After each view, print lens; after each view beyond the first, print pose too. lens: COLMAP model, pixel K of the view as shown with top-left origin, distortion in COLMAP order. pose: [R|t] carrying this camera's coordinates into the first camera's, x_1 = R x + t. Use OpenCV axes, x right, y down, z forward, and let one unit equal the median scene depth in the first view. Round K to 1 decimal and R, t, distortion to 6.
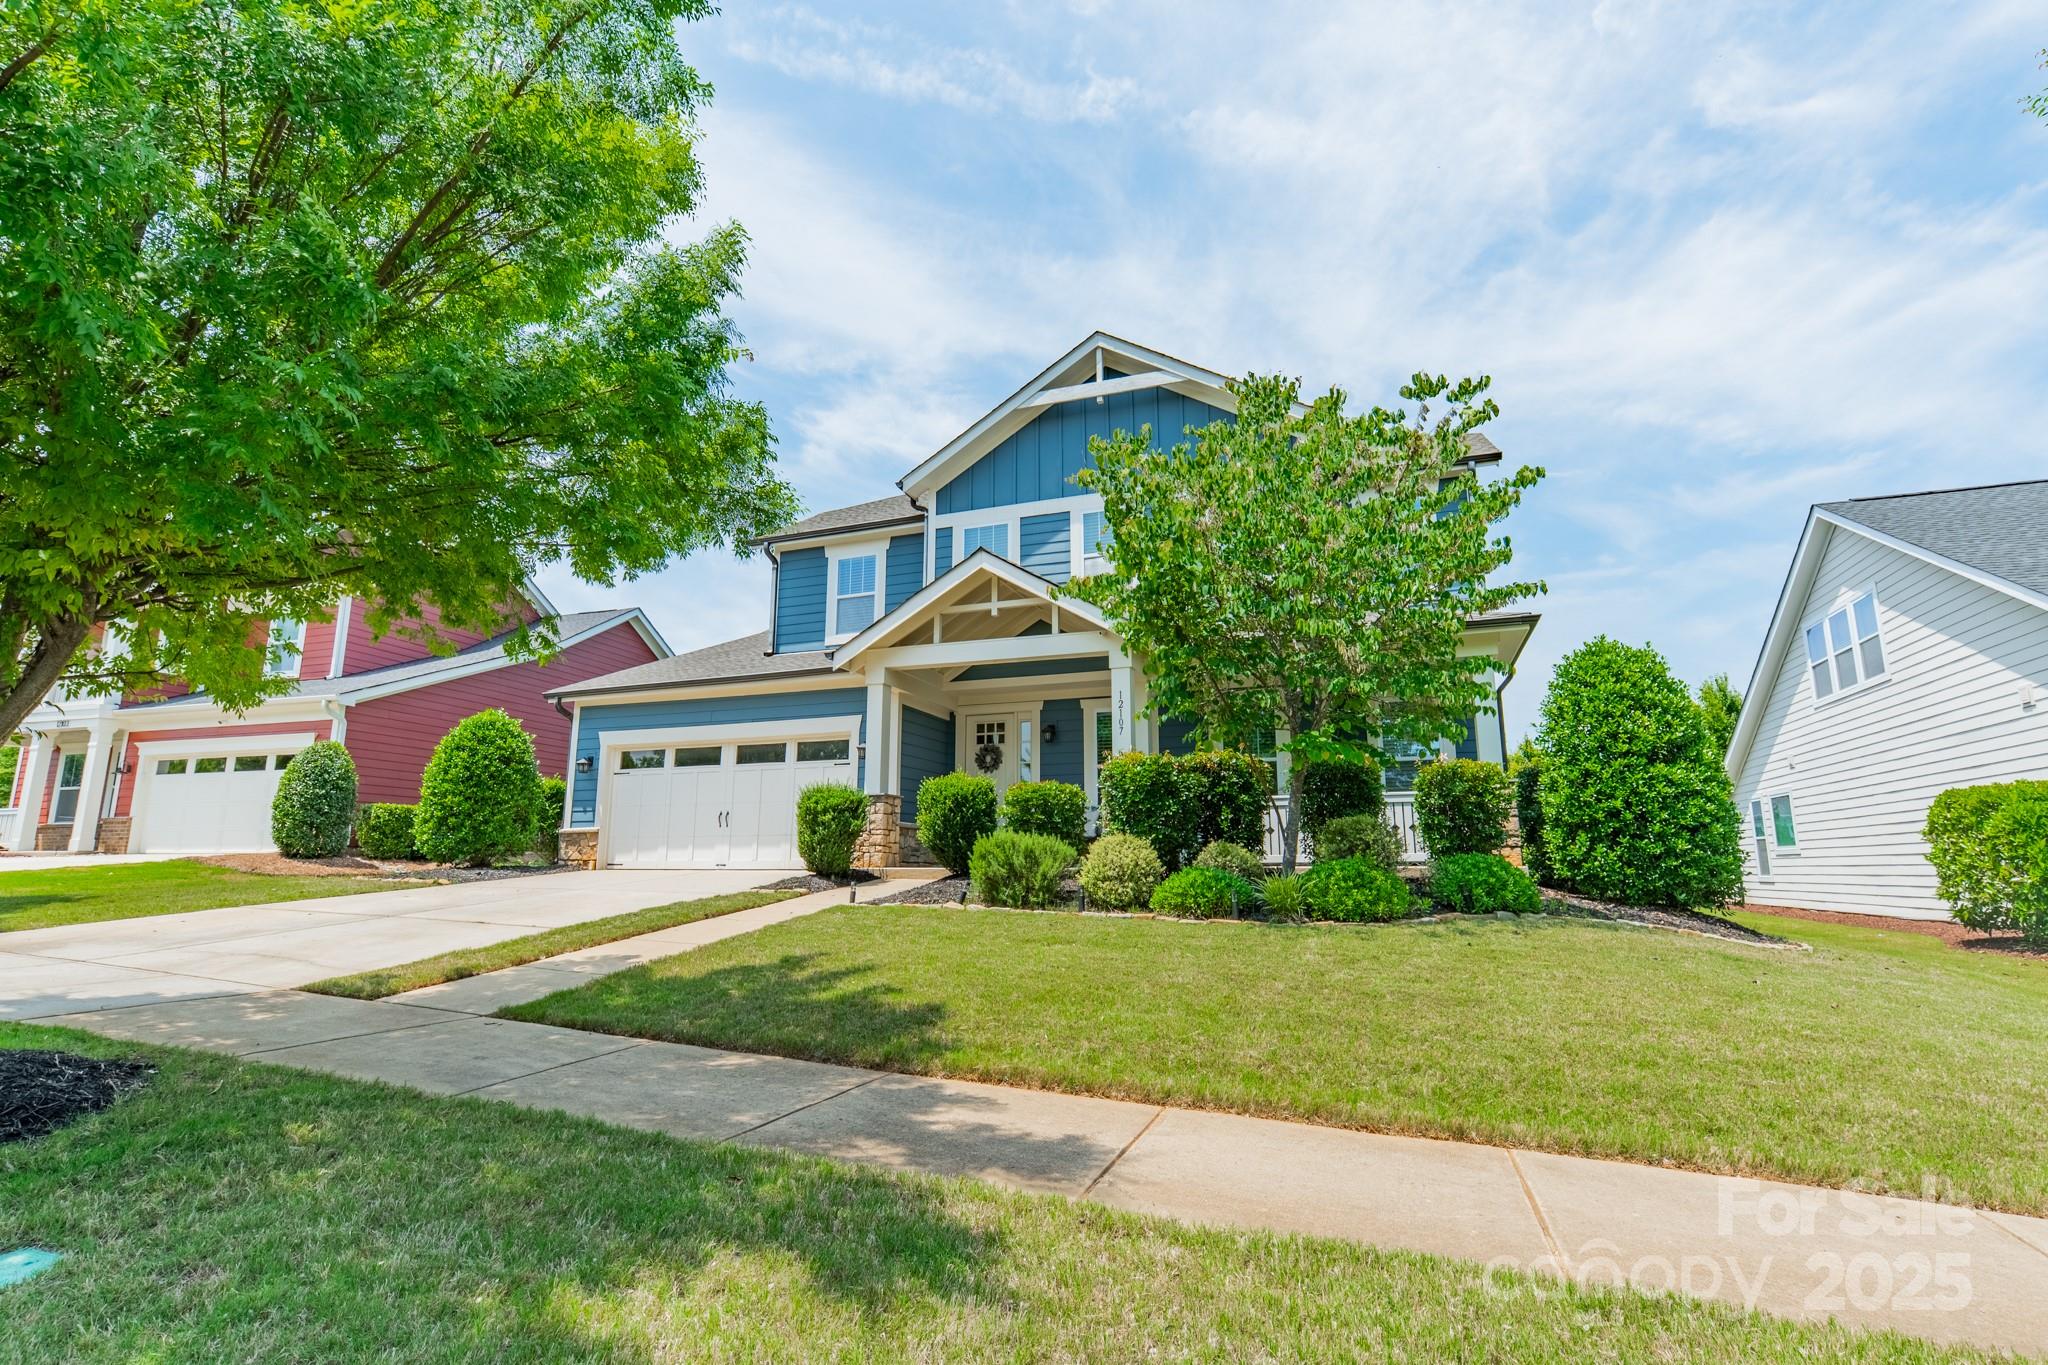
lens RADIAL K [[950.4, 0, 1037.8], [0, 950.4, 692.2], [0, 0, 1]] dist [-0.031565, 0.011623]
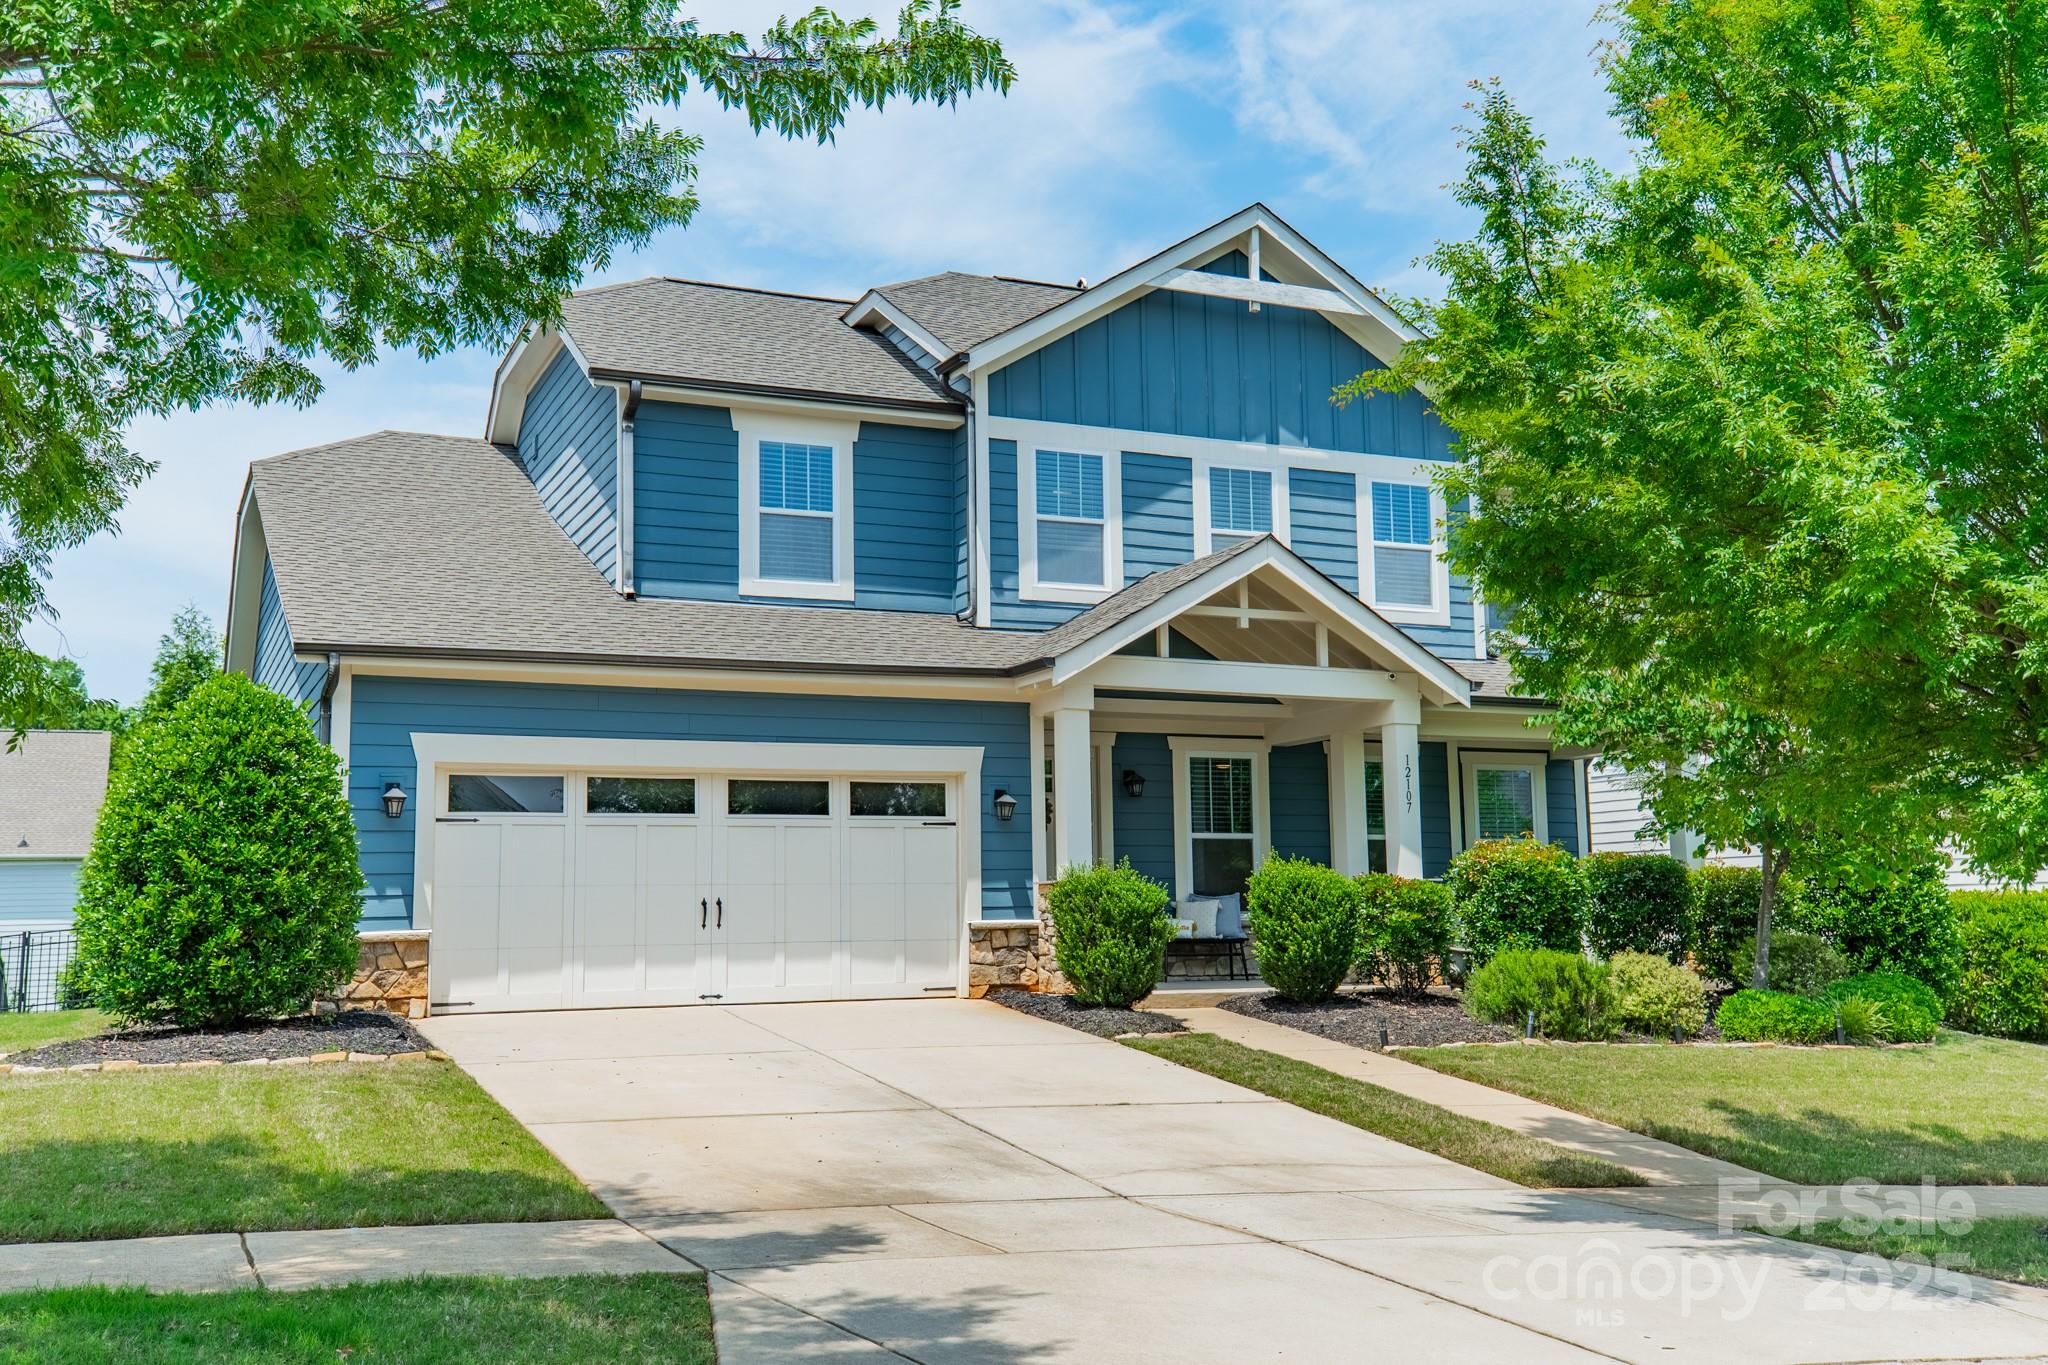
lens RADIAL K [[1943.7, 0, 1024.0], [0, 1943.7, 682.5], [0, 0, 1]] dist [0.082632, 0.009523]
pose [[0.719248, 0.076846, 0.690491, -0.969279], [-0.115037, 0.993318, 0.009280, -0.030177], [-0.685163, -0.086106, 0.723282, 0.062644]]
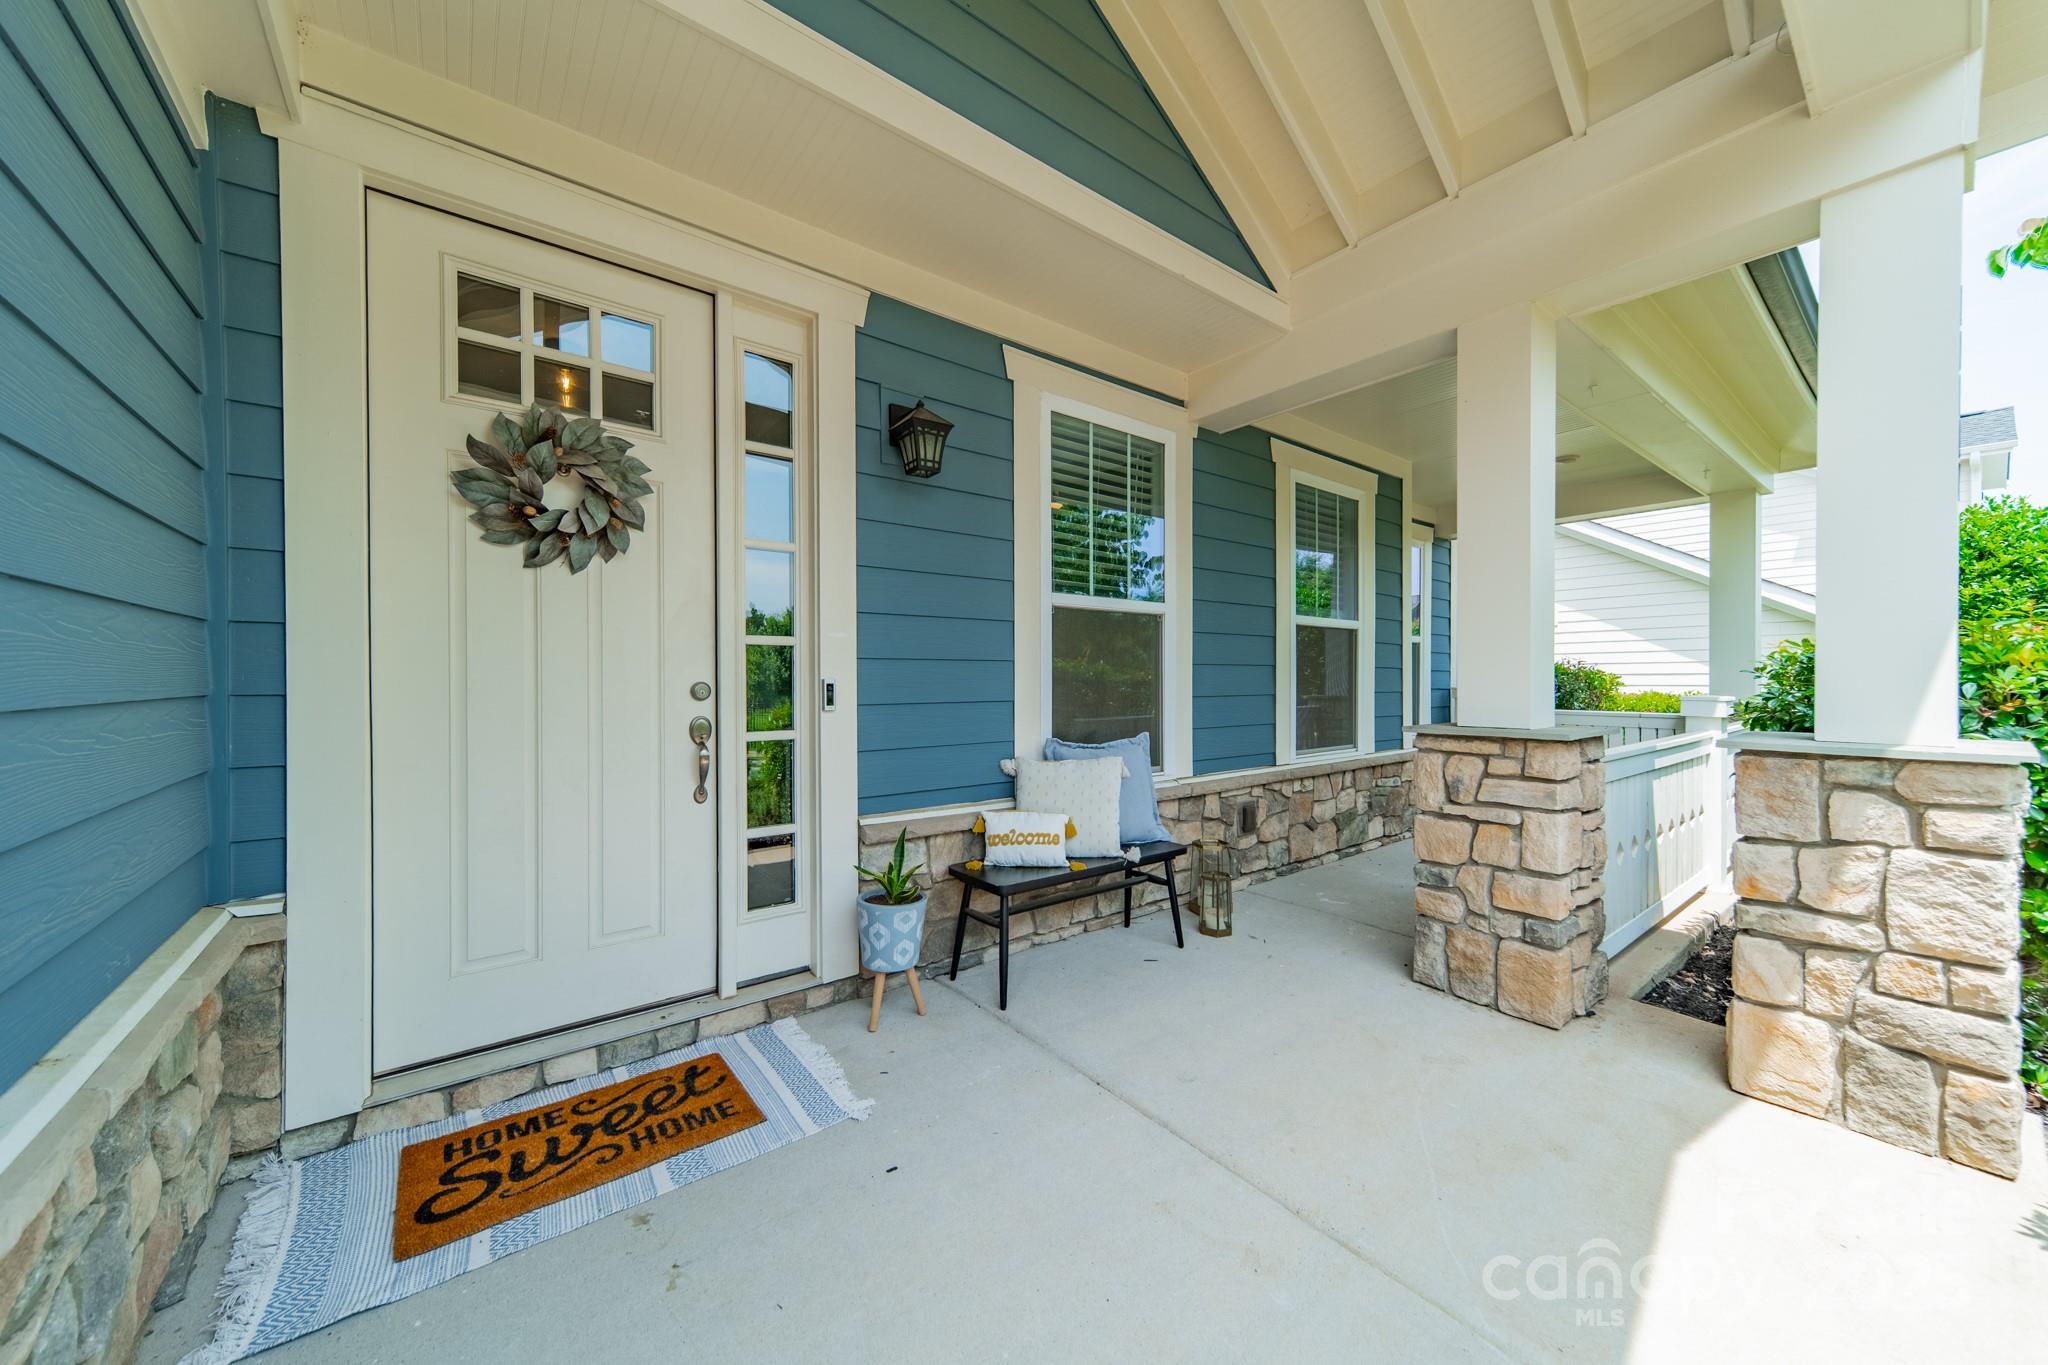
lens RADIAL K [[729.4, 0, 1031.0], [0, 729.4, 680.3], [0, 0, 1]] dist [0.009450, -0.000070]
pose [[0.515677, -0.005810, 0.856763, -0.126257], [-0.154499, 0.982954, 0.099657, 0.078004], [-0.842738, -0.183760, 0.505989, 0.846642]]
